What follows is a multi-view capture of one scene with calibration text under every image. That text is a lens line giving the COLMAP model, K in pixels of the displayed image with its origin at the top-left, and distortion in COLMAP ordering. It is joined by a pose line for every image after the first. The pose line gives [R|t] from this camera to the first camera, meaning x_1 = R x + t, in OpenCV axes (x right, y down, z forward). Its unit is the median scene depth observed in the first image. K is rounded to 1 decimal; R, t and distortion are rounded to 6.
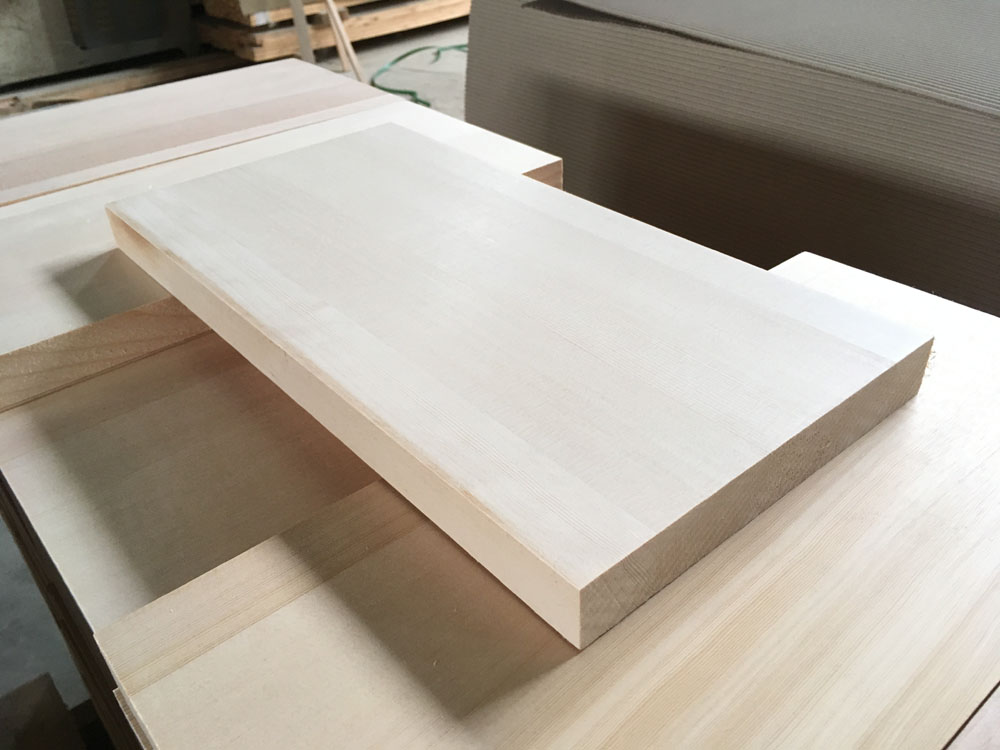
lens RADIAL K [[868.2, 0, 500.0], [0, 868.2, 375.0], [0, 0, 1]] dist [0.079844, -0.117594]
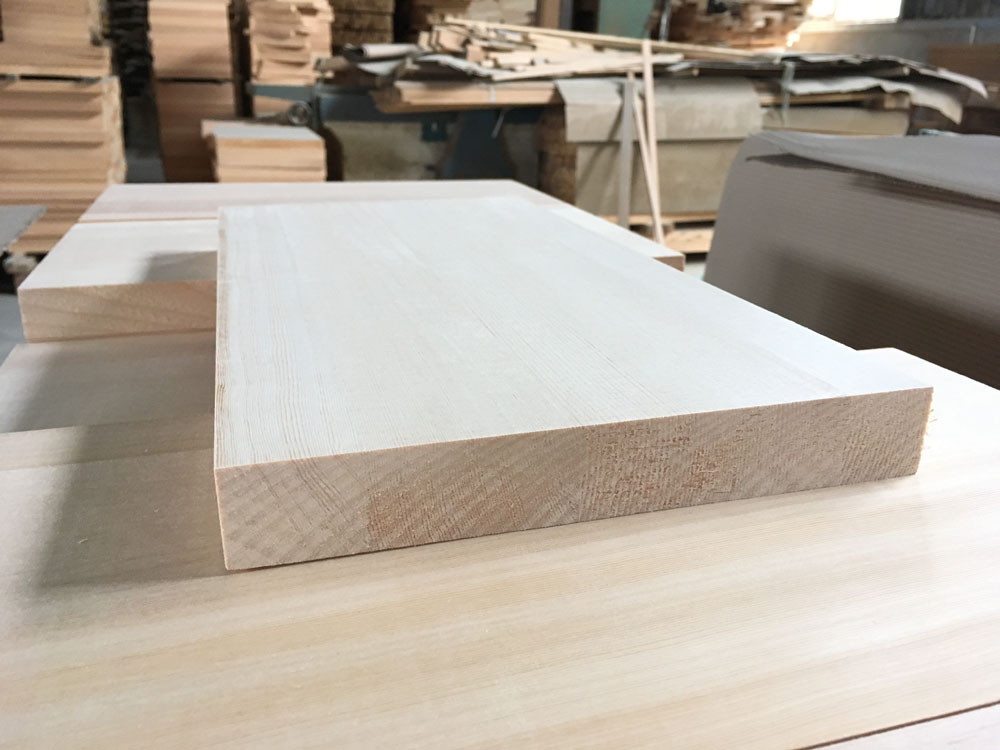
lens RADIAL K [[868.2, 0, 500.0], [0, 868.2, 375.0], [0, 0, 1]] dist [0.079844, -0.117594]
pose [[0.915956, 0.177713, -0.359782, 0.343601], [-0.261525, 0.944390, -0.199330, 0.147210], [0.304351, 0.276669, 0.911496, 0.188669]]
